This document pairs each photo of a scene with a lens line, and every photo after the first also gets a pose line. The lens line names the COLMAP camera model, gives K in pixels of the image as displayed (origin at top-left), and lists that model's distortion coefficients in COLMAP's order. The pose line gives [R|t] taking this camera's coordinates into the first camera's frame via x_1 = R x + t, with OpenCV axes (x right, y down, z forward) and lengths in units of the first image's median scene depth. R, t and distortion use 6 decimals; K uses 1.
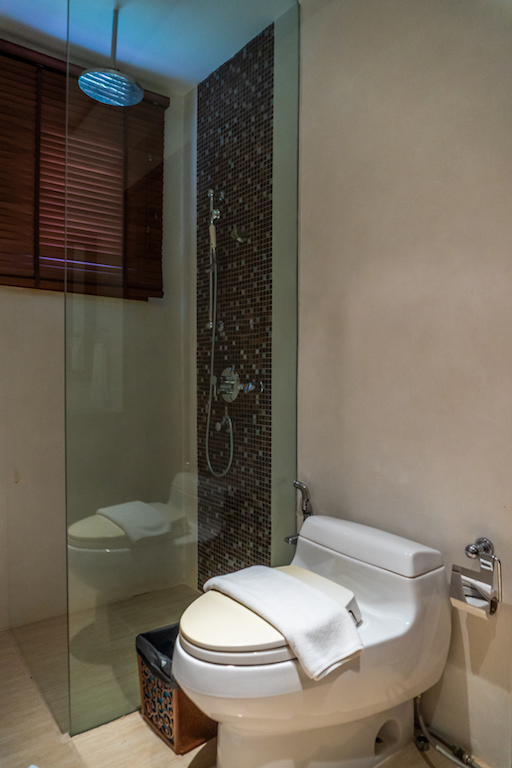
lens RADIAL K [[517.1, 0, 256.0], [0, 517.1, 384.0], [0, 0, 1]] dist [-0.007817, -0.008823]
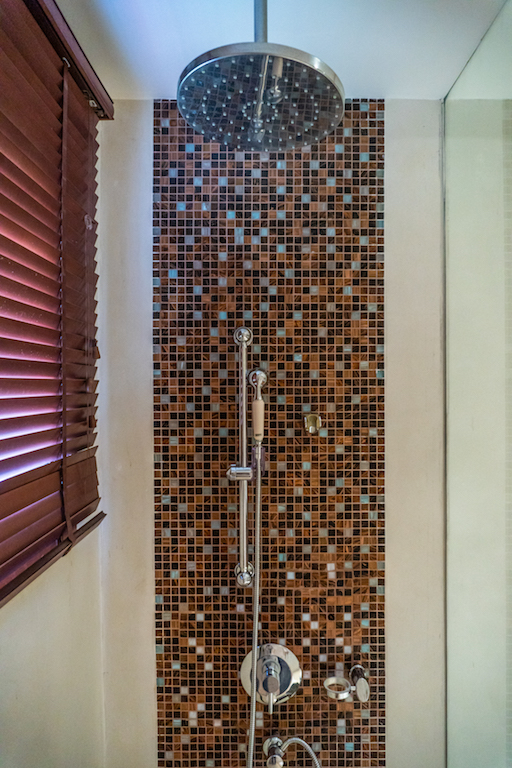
lens RADIAL K [[517.1, 0, 256.0], [0, 517.1, 384.0], [0, 0, 1]] dist [-0.007817, -0.008823]
pose [[0.605170, -0.015725, 0.795941, -0.540358], [0.025126, 0.999684, 0.000646, -0.338756], [-0.795700, 0.019608, 0.605374, 0.707336]]
